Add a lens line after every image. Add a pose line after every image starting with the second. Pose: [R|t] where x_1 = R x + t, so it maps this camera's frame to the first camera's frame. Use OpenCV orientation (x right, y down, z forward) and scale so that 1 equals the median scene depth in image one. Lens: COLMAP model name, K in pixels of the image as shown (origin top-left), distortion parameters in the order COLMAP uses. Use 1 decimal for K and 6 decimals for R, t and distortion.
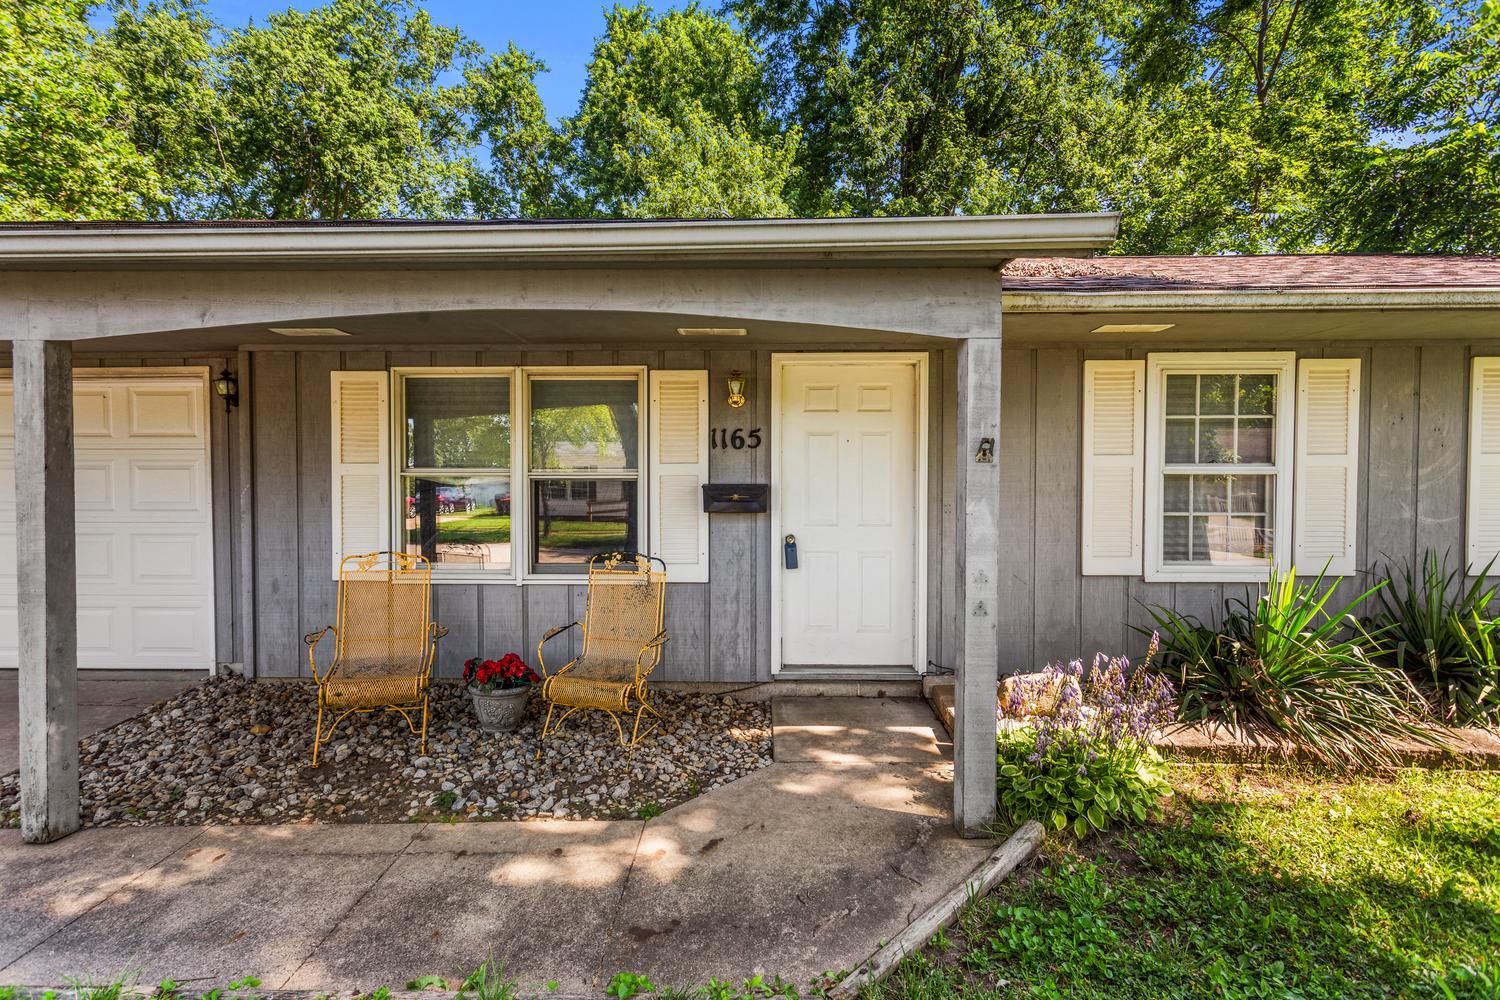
lens RADIAL K [[736.5, 0, 748.1], [0, 736.5, 483.7], [0, 0, 1]] dist [0.004406, 0.000689]
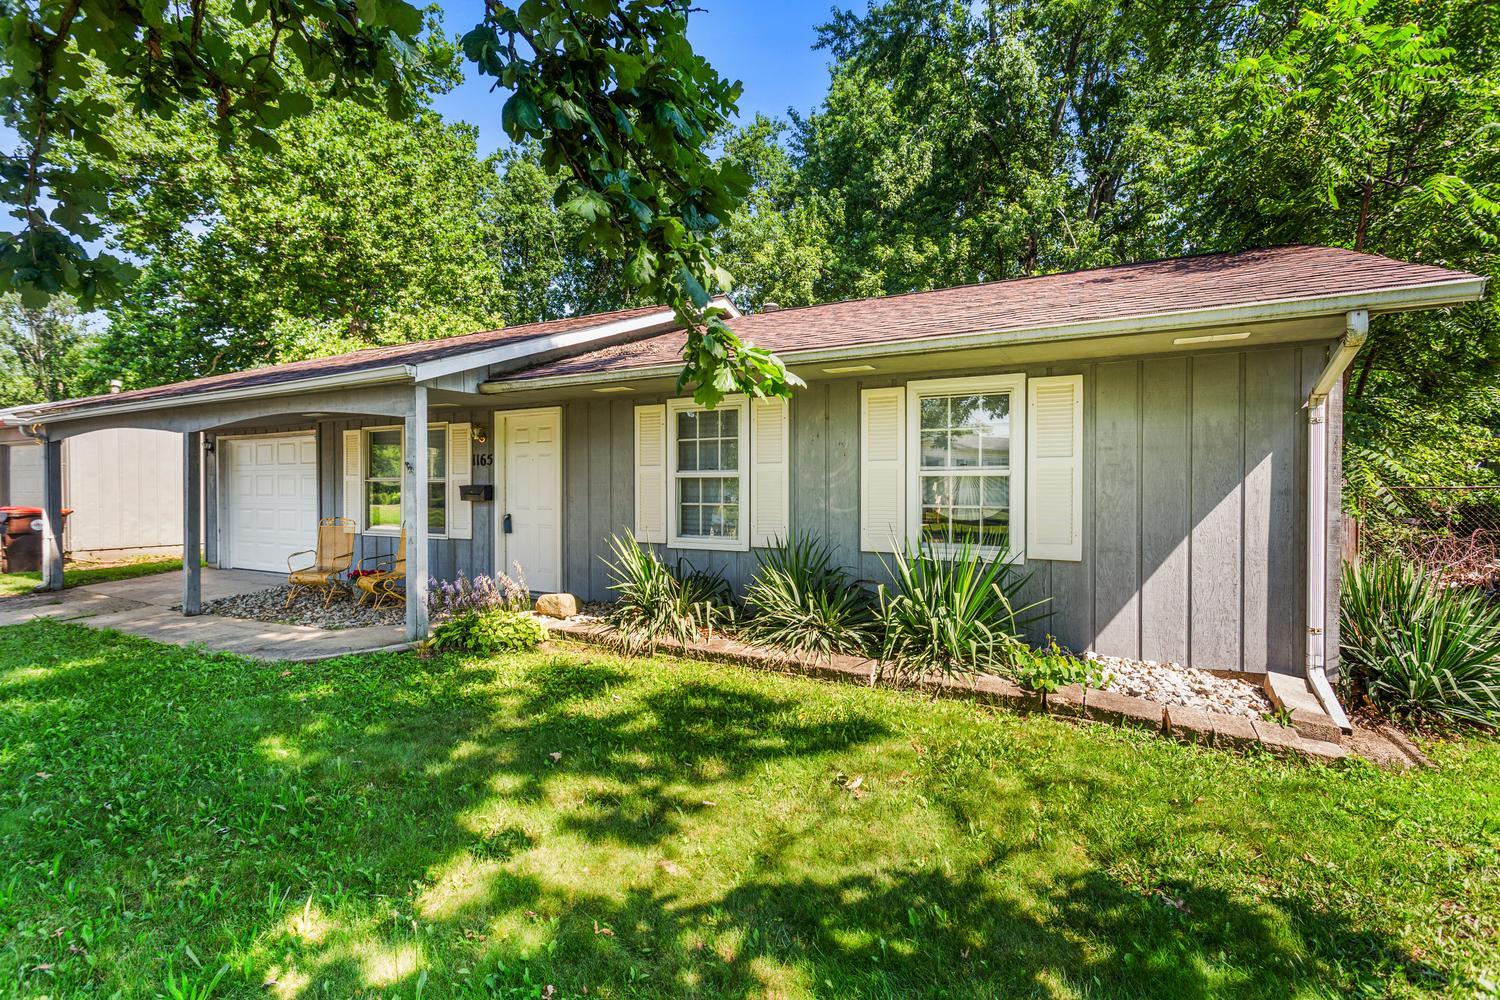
lens RADIAL K [[736.5, 0, 748.1], [0, 736.5, 483.7], [0, 0, 1]] dist [0.004406, 0.000689]
pose [[0.897526, -0.004370, -0.440940, 1.345181], [-0.006523, 0.999710, -0.023185, 0.034650], [0.440914, 0.023686, 0.897237, -0.323591]]
